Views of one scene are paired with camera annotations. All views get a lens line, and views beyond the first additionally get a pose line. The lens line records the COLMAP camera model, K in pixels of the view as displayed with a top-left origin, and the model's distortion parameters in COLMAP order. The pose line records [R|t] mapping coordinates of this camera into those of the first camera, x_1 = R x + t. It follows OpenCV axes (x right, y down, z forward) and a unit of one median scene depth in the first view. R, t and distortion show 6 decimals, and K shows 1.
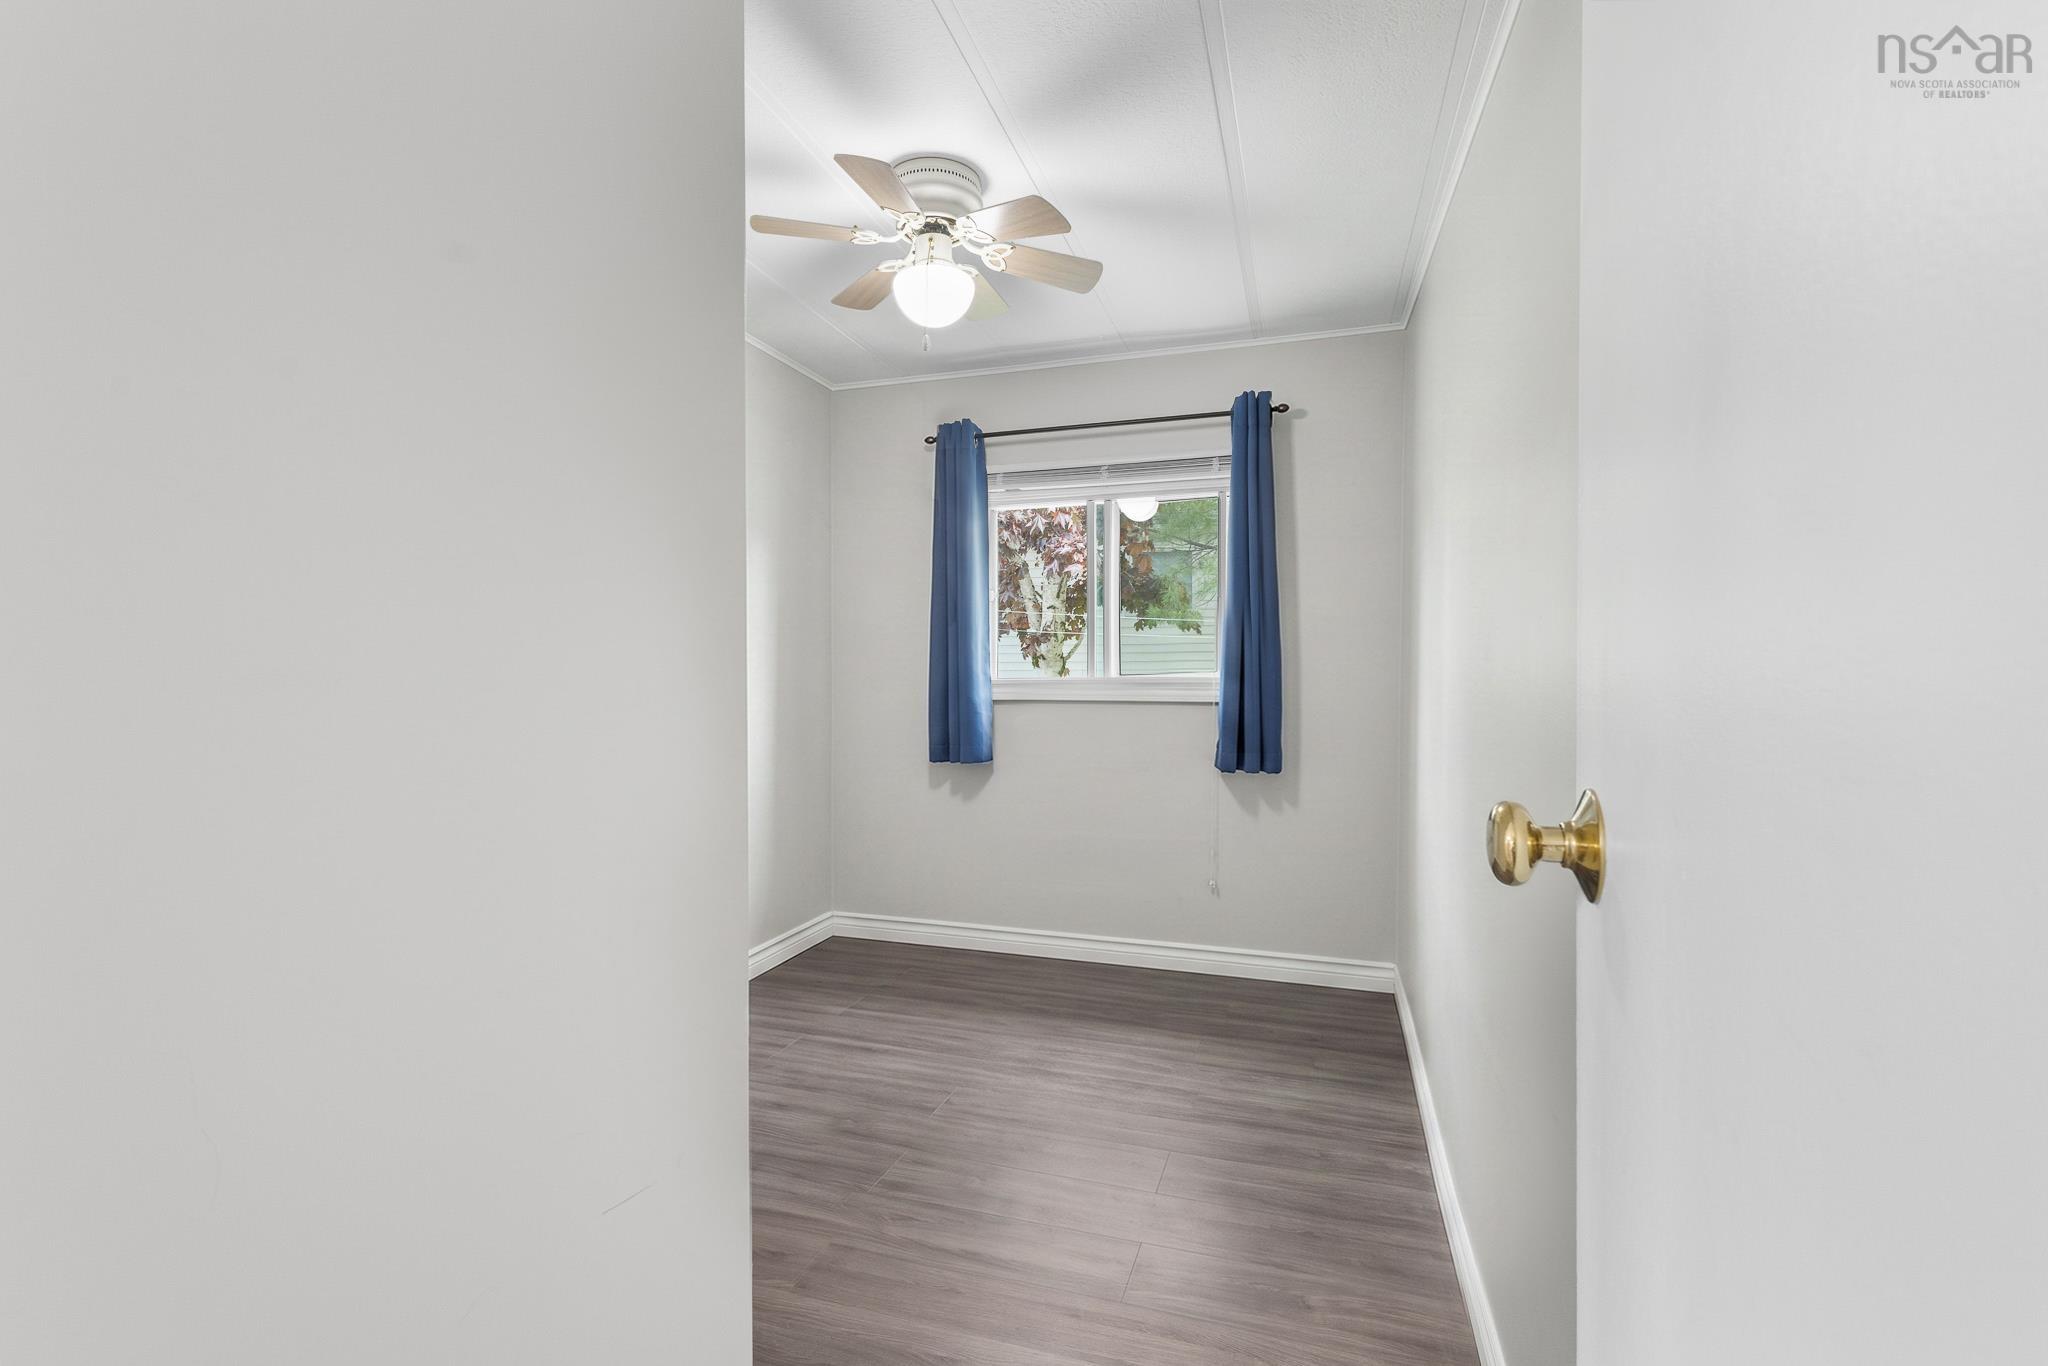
lens RADIAL K [[939.3, 0, 1019.7], [0, 939.3, 674.6], [0, 0, 1]] dist [0.009644, -0.000874]
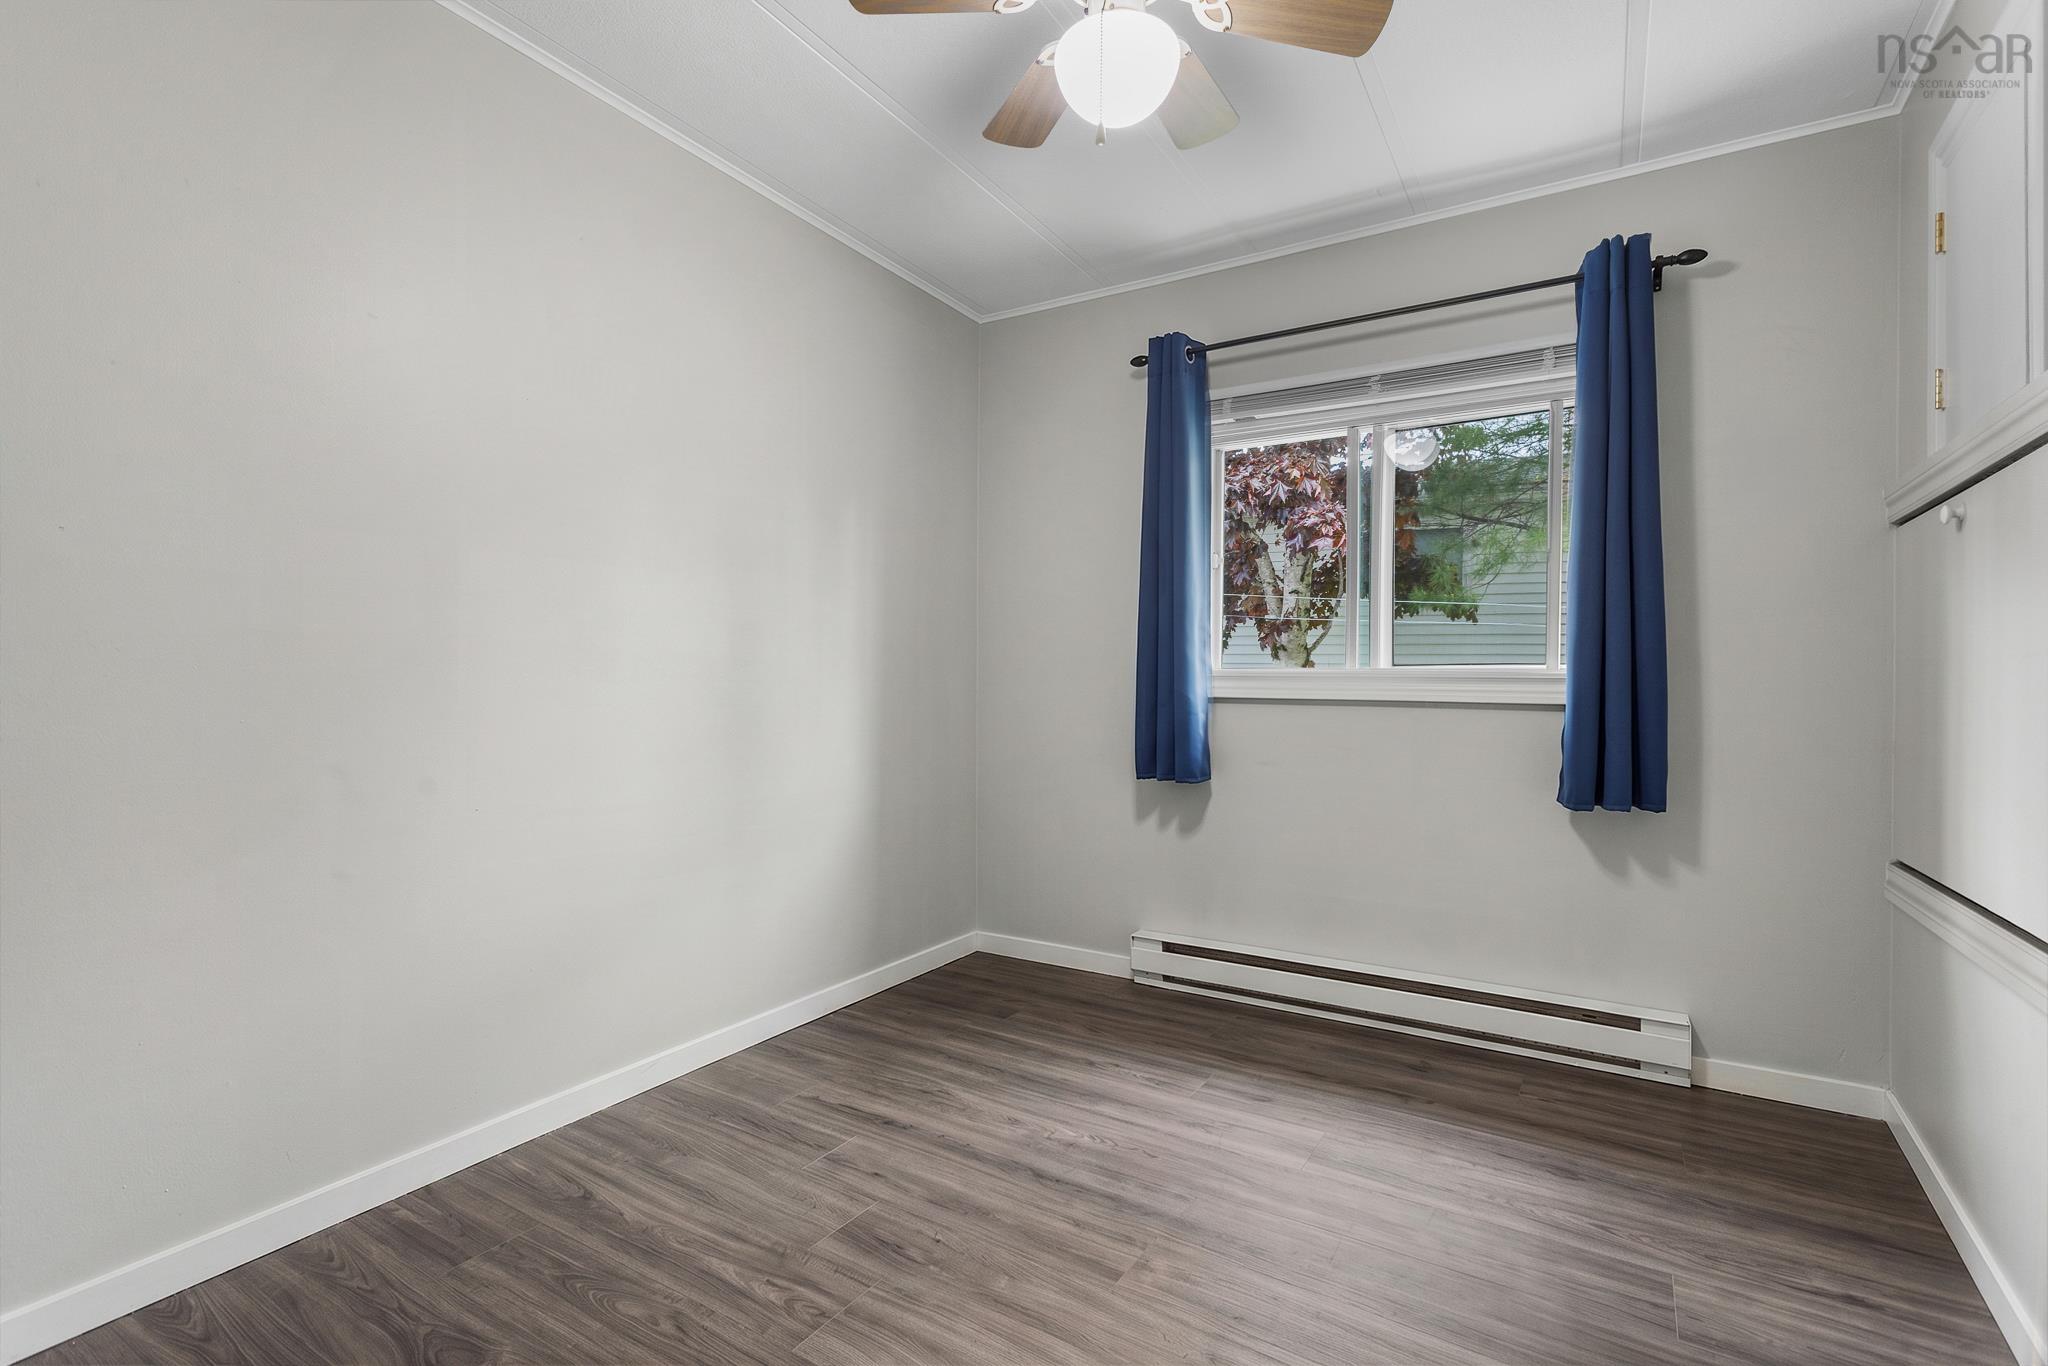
lens RADIAL K [[939.3, 0, 1019.7], [0, 939.3, 674.6], [0, 0, 1]] dist [0.009644, -0.000874]
pose [[0.969221, 0.008190, -0.246058, 0.002453], [-0.006401, 0.999947, 0.008069, 0.001445], [0.246111, -0.006246, 0.969222, 0.102632]]
